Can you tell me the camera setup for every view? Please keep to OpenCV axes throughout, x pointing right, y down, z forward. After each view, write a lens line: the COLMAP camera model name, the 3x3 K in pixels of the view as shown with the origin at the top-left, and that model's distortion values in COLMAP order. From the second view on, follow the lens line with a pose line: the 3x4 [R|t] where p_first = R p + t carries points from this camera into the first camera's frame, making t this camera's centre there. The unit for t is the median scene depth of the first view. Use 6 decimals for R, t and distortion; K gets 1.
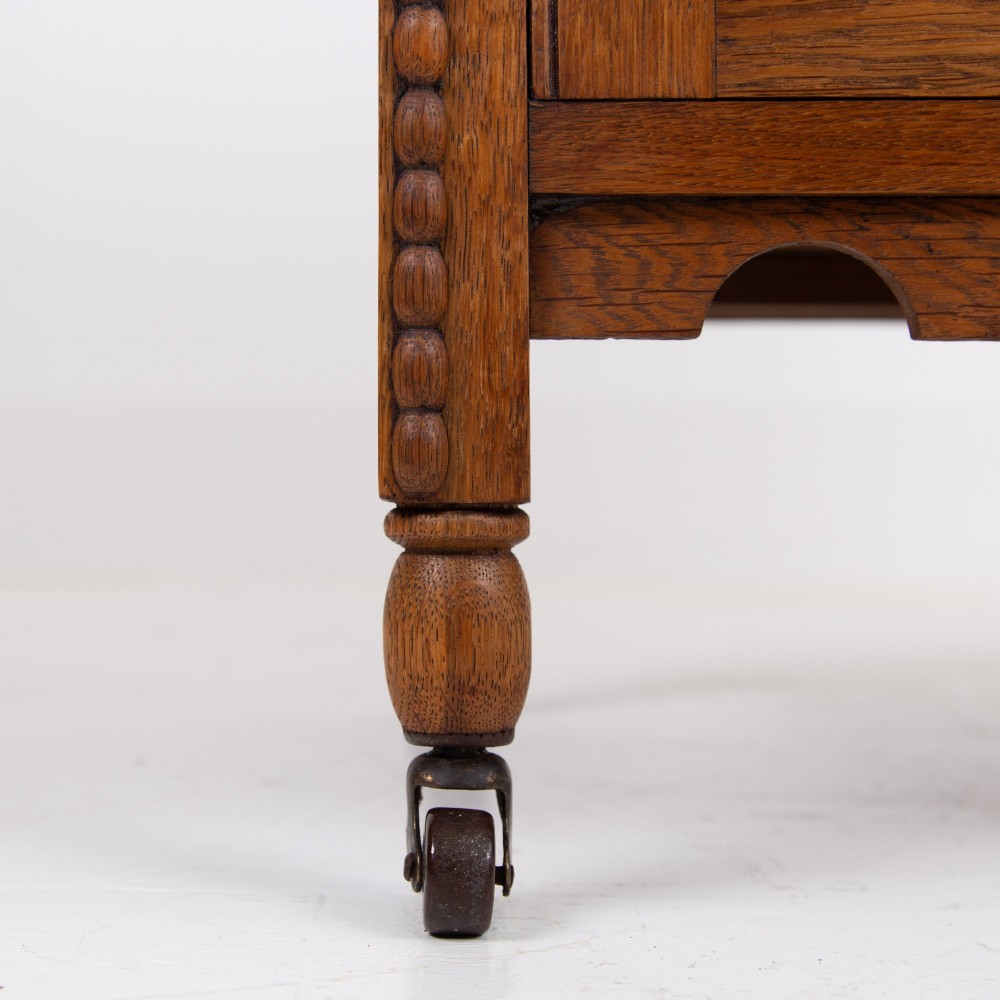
lens RADIAL K [[1664.9, 0, 536.9], [0, 1664.9, 354.7], [0, 0, 1]] dist [-0.007948, 0.000000]
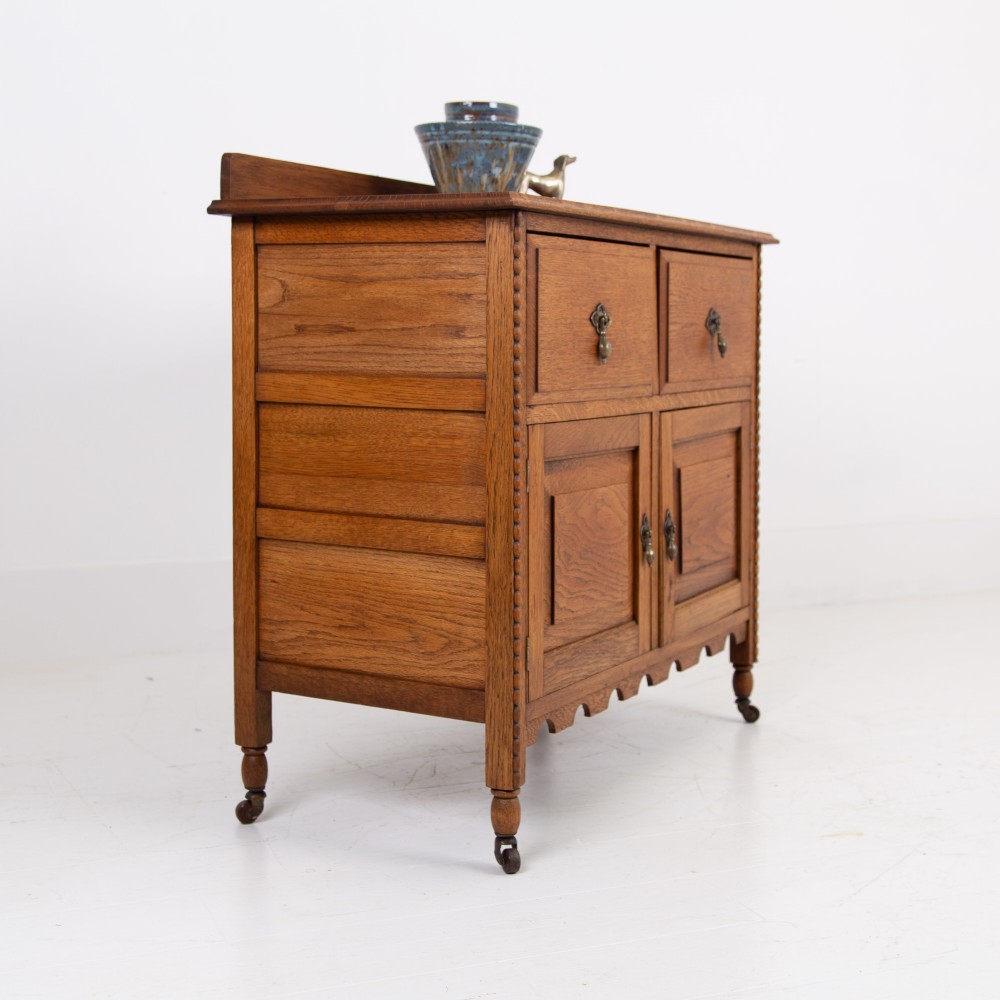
lens RADIAL K [[1664.9, 0, 506.1], [0, 1664.9, 410.9], [0, 0, 1]] dist [-0.007948, 0.000000]
pose [[0.429874, -0.043580, 0.901836, -4.456492], [-0.065439, 0.994704, 0.079260, -1.408248], [-0.900514, -0.093087, 0.424746, -0.965006]]
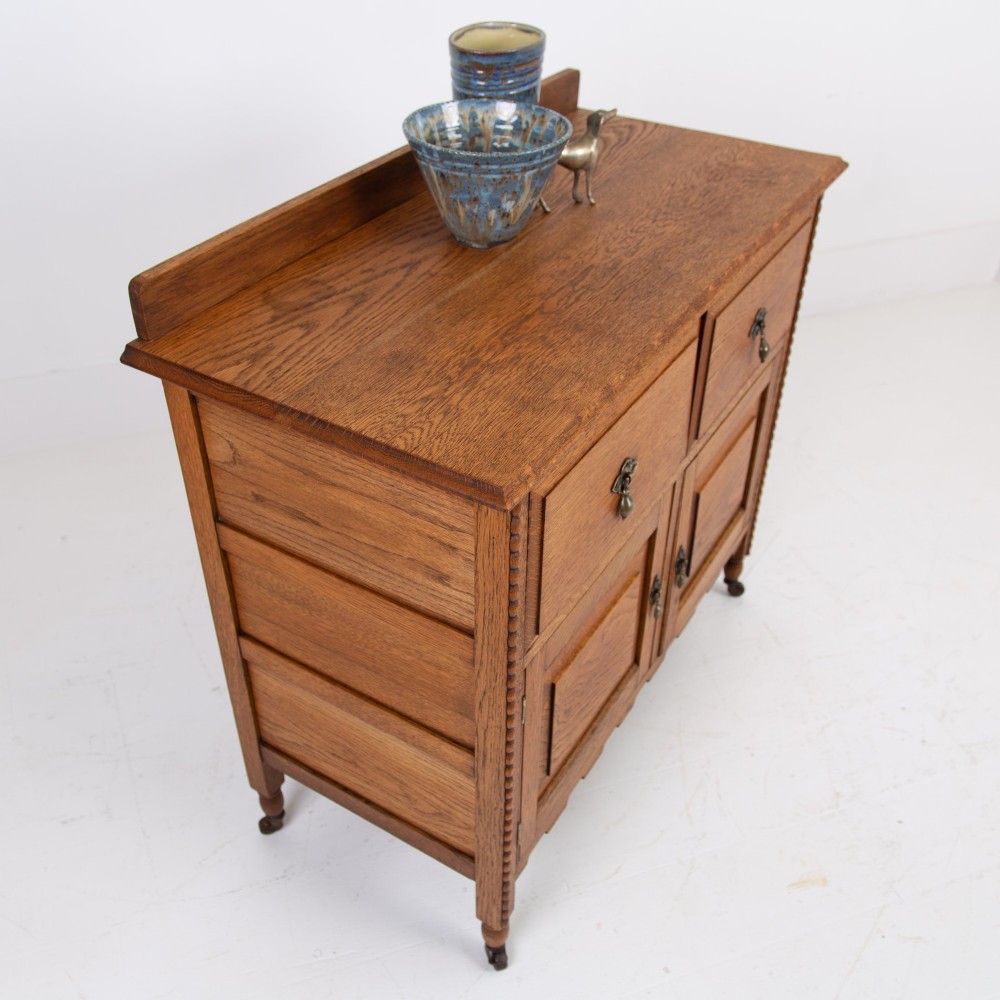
lens RADIAL K [[1051.2, 0, 490.8], [0, 1051.2, 526.6], [0, 0, 1]] dist [0.006463, 0.000000]
pose [[0.482000, -0.540499, 0.689592, -1.659703], [-0.068249, 0.761499, 0.644563, -2.947218], [-0.873509, -0.357744, 0.330154, 0.395450]]
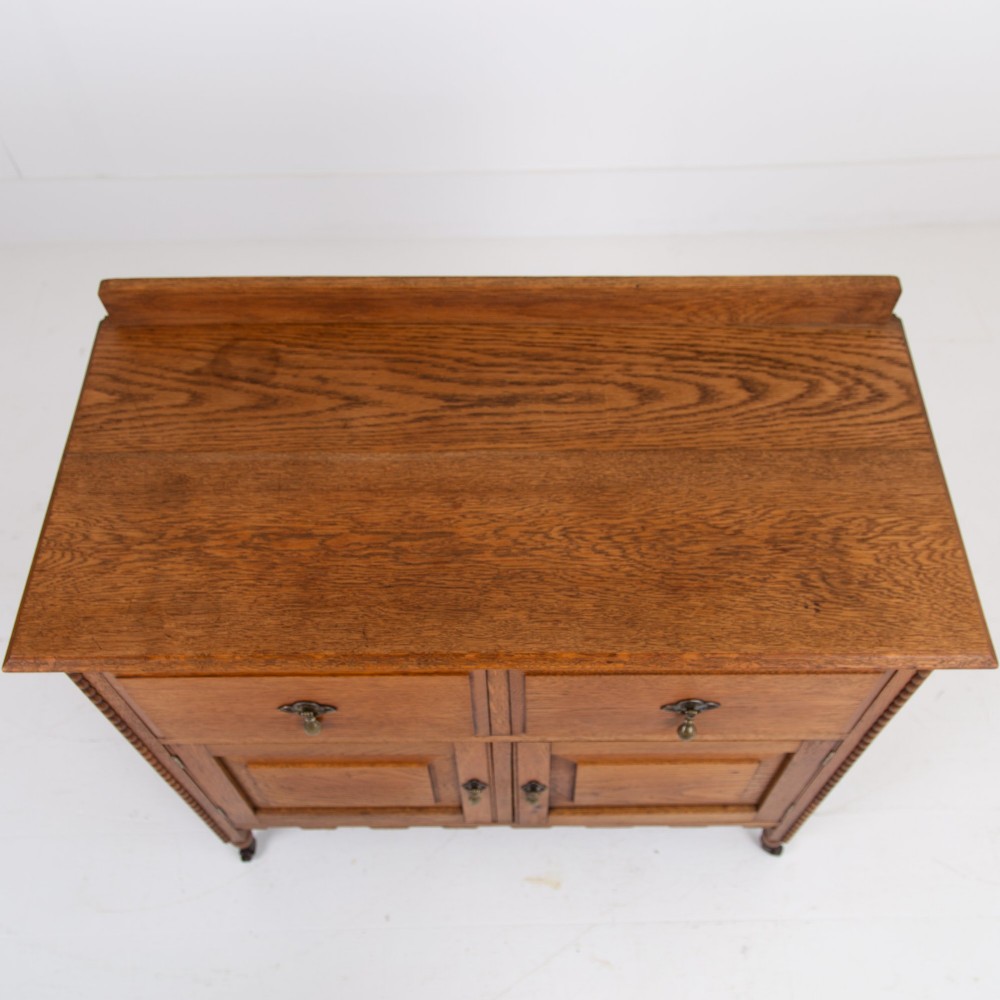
lens RADIAL K [[1033.6, 0, 499.6], [0, 1033.6, 501.5], [0, 0, 1]] dist [0.031708, 0.000000]
pose [[0.998993, -0.044043, 0.008577, 0.986769], [0.013548, 0.478285, 0.878100, -3.952480], [-0.042776, -0.877100, 0.478399, 0.197810]]
